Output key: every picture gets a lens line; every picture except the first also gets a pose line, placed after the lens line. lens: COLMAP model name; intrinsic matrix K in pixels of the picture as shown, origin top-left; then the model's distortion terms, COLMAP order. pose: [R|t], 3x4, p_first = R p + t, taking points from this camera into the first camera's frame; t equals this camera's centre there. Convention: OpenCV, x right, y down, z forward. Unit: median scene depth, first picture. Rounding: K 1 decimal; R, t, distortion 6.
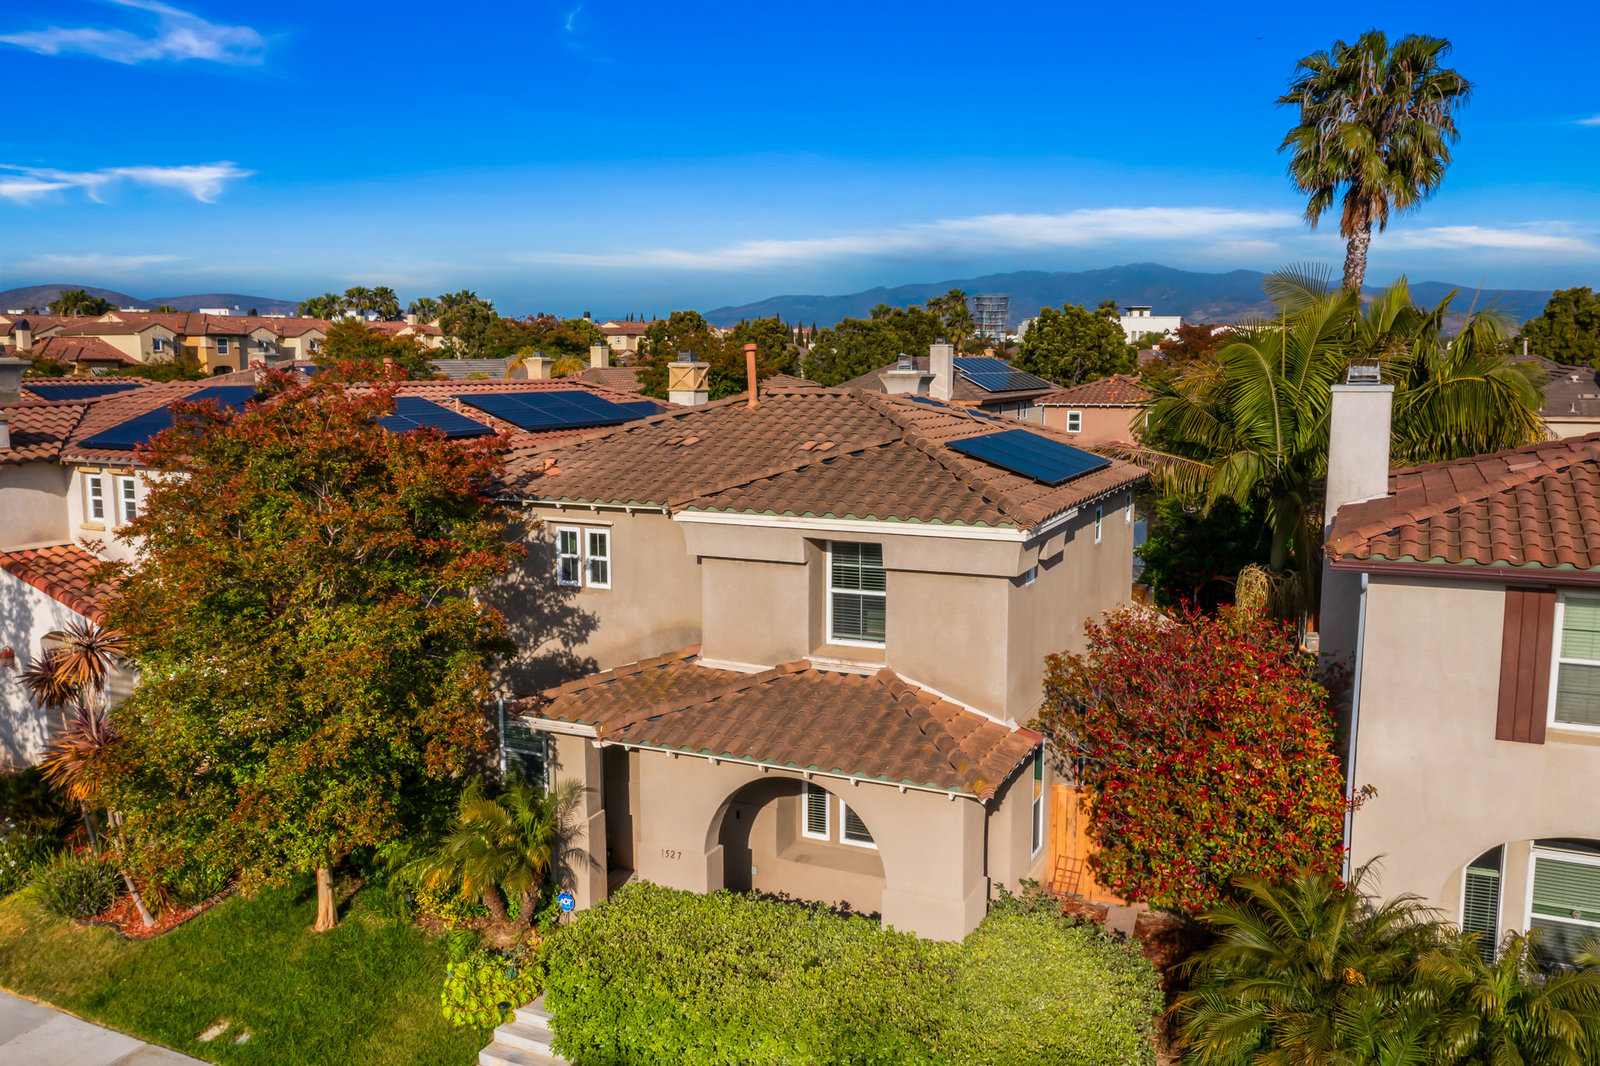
lens RADIAL K [[1272.4, 0, 796.6], [0, 1272.4, 519.3], [0, 0, 1]] dist [0.006549, -0.012088]
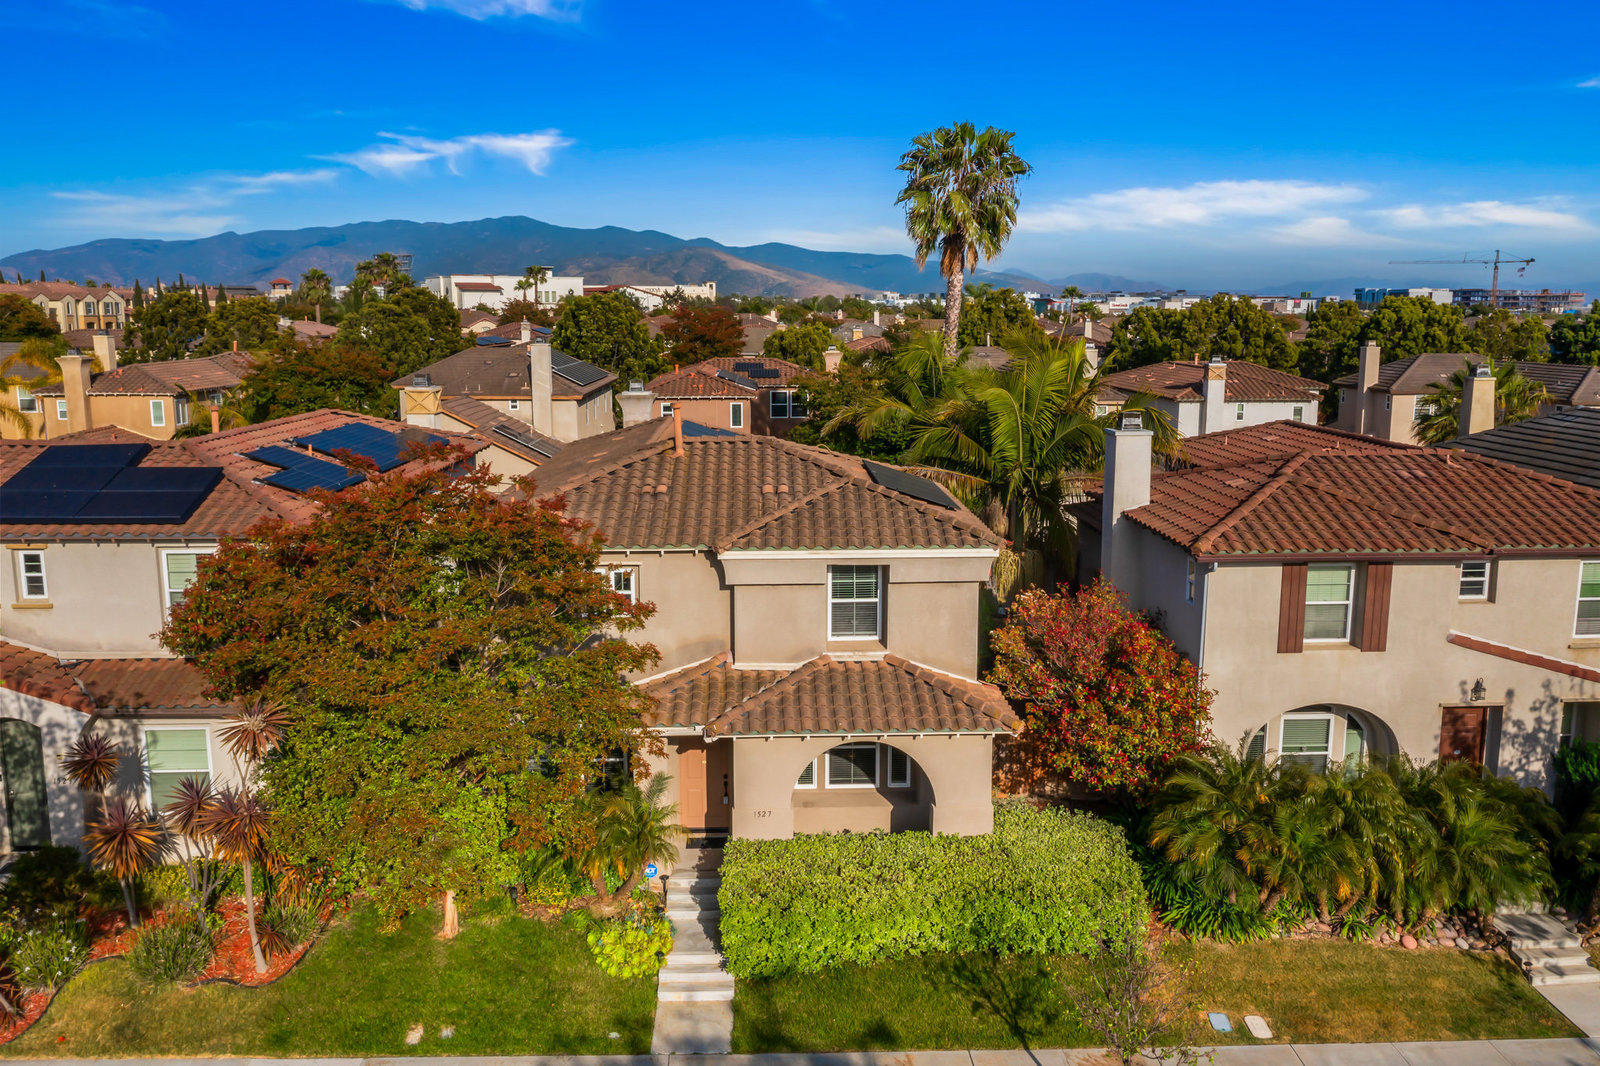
lens RADIAL K [[1272.4, 0, 796.6], [0, 1272.4, 519.3], [0, 0, 1]] dist [0.006549, -0.012088]
pose [[0.890583, -0.072841, 0.448950, -0.602681], [0.056906, 0.997181, 0.048906, -0.097635], [-0.451247, -0.018007, 0.892217, -0.173759]]
